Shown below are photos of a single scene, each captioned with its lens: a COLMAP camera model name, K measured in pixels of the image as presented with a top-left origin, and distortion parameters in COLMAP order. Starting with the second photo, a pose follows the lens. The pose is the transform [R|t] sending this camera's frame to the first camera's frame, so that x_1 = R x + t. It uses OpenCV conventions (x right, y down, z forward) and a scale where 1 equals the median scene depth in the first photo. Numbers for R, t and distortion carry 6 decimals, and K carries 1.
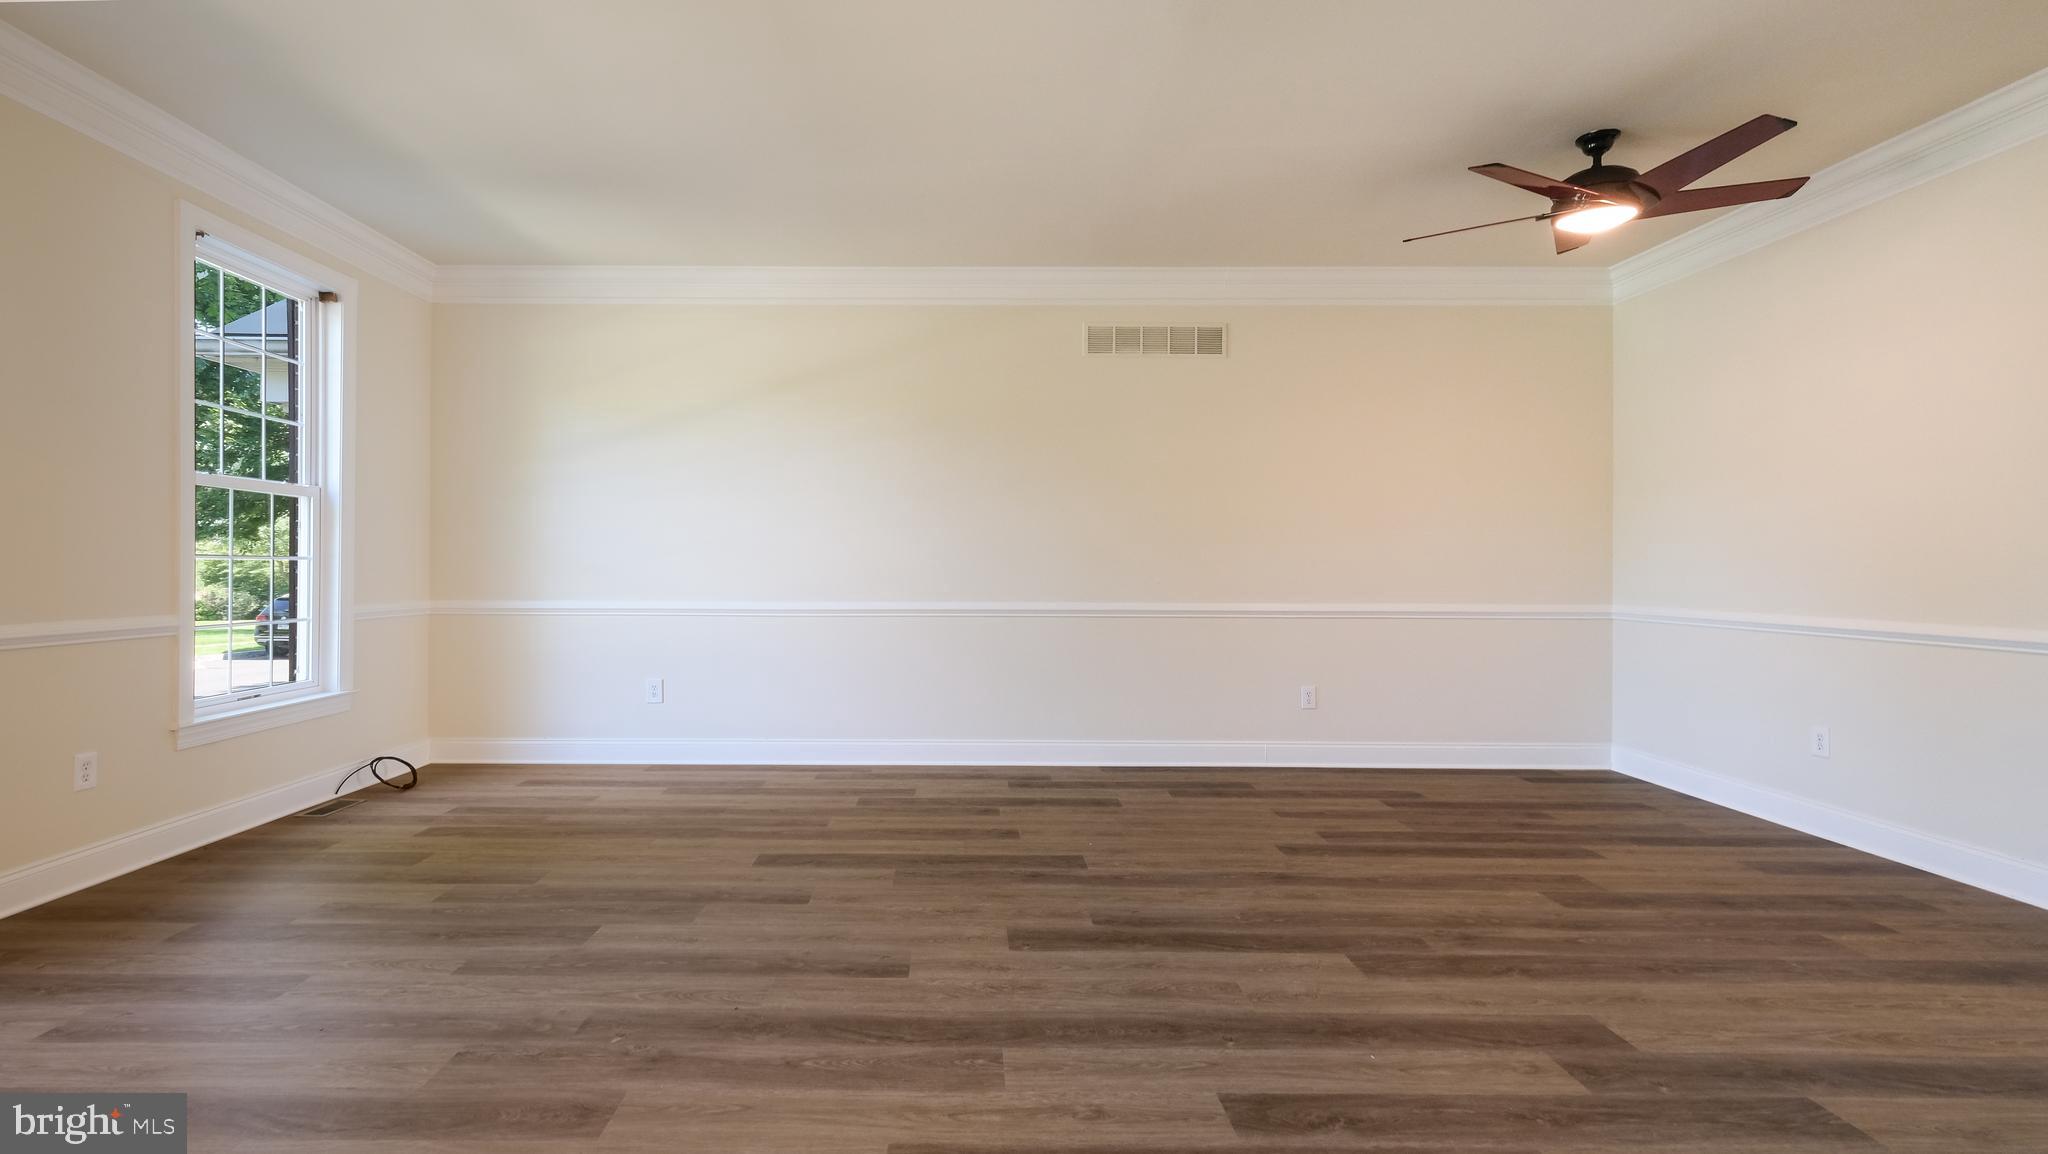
lens RADIAL K [[946.8, 0, 936.4], [0, 946.8, 577.3], [0, 0, 1]] dist [0.001629, 0.000059]
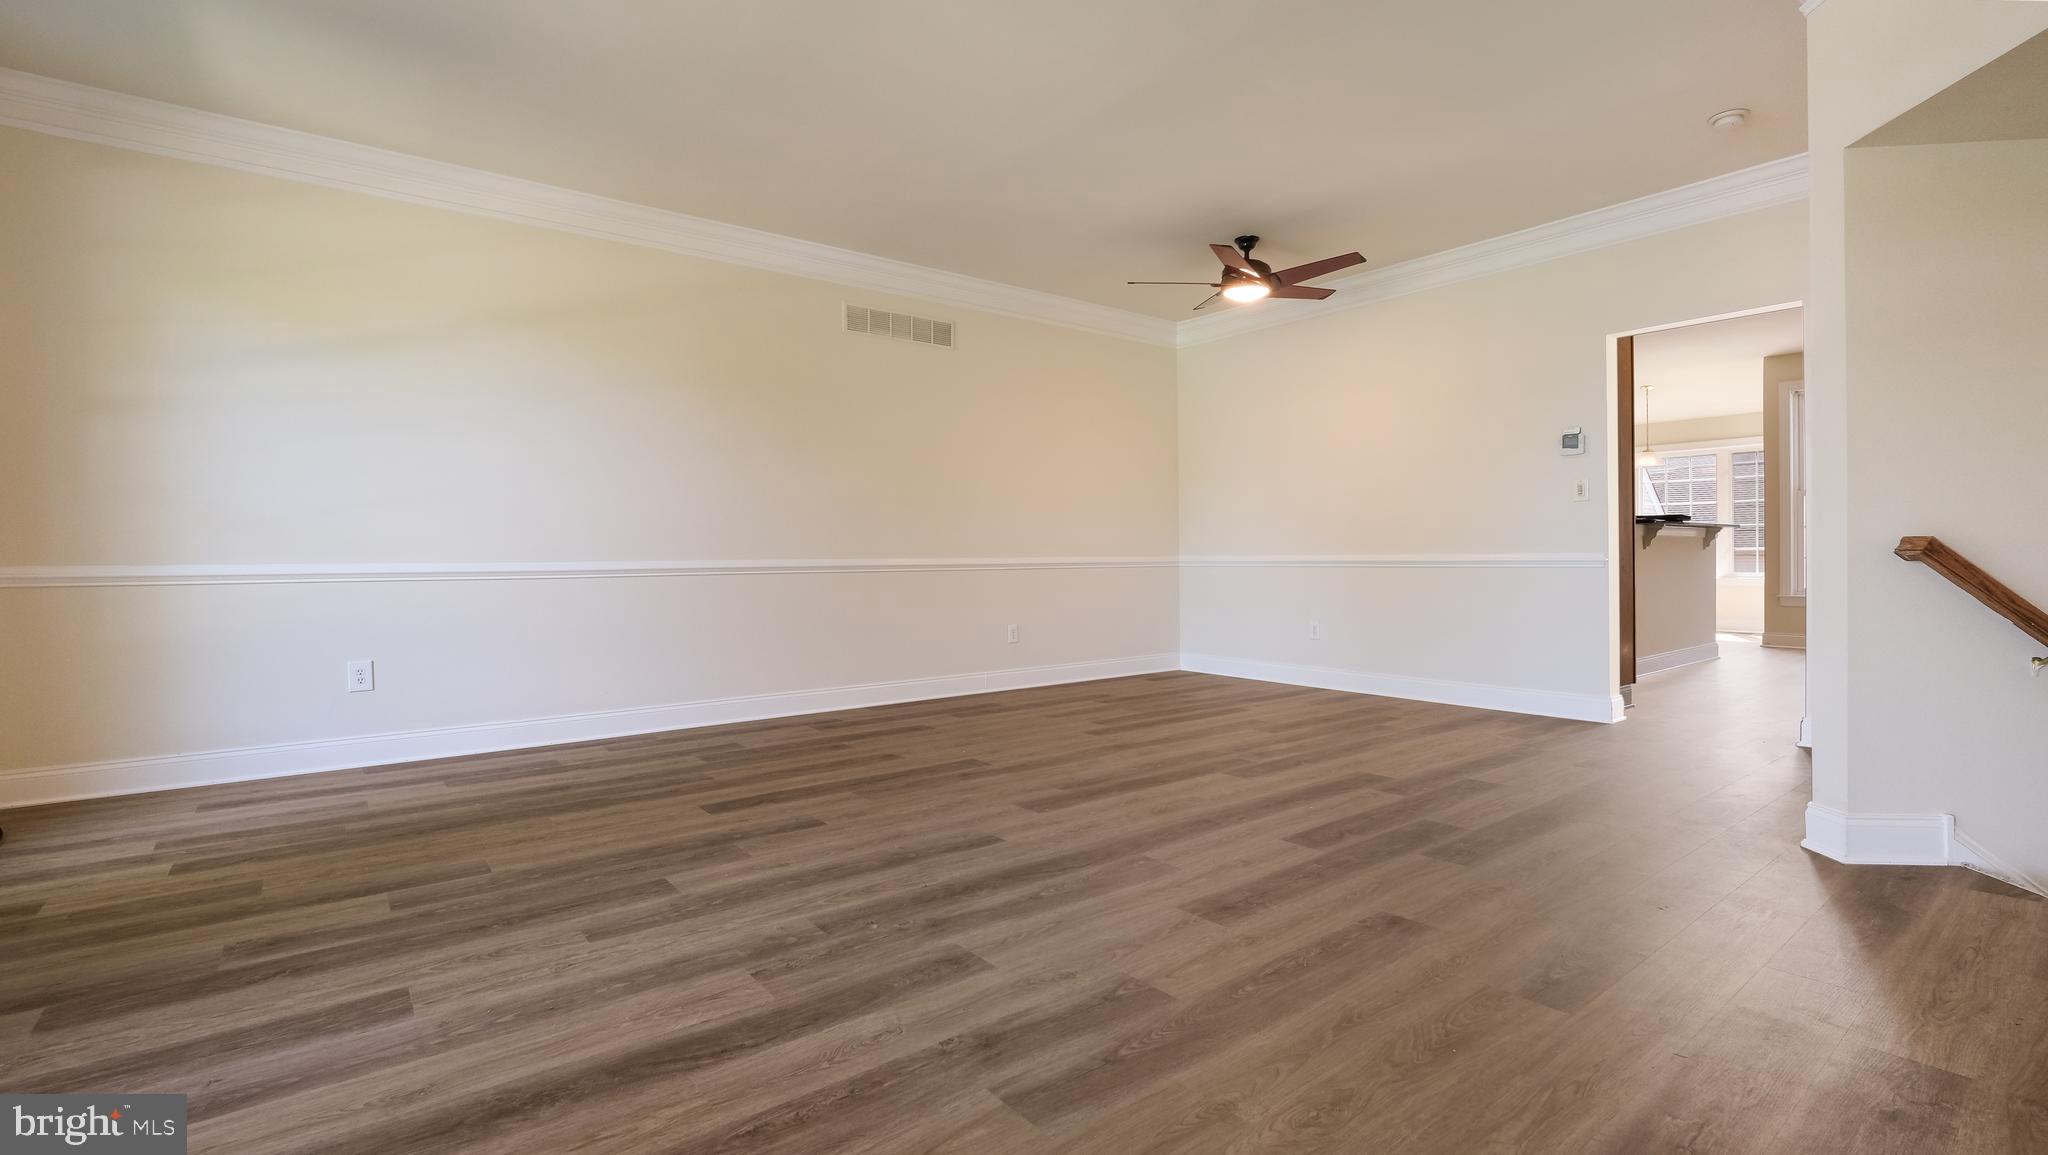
lens RADIAL K [[946.8, 0, 1023.2], [0, 946.8, 565.5], [0, 0, 1]] dist [0.001629, 0.000059]
pose [[0.775956, -0.014794, 0.630613, -0.594749], [0.017963, 0.999838, 0.001353, 0.058673], [-0.630531, 0.010278, 0.776096, 0.045552]]
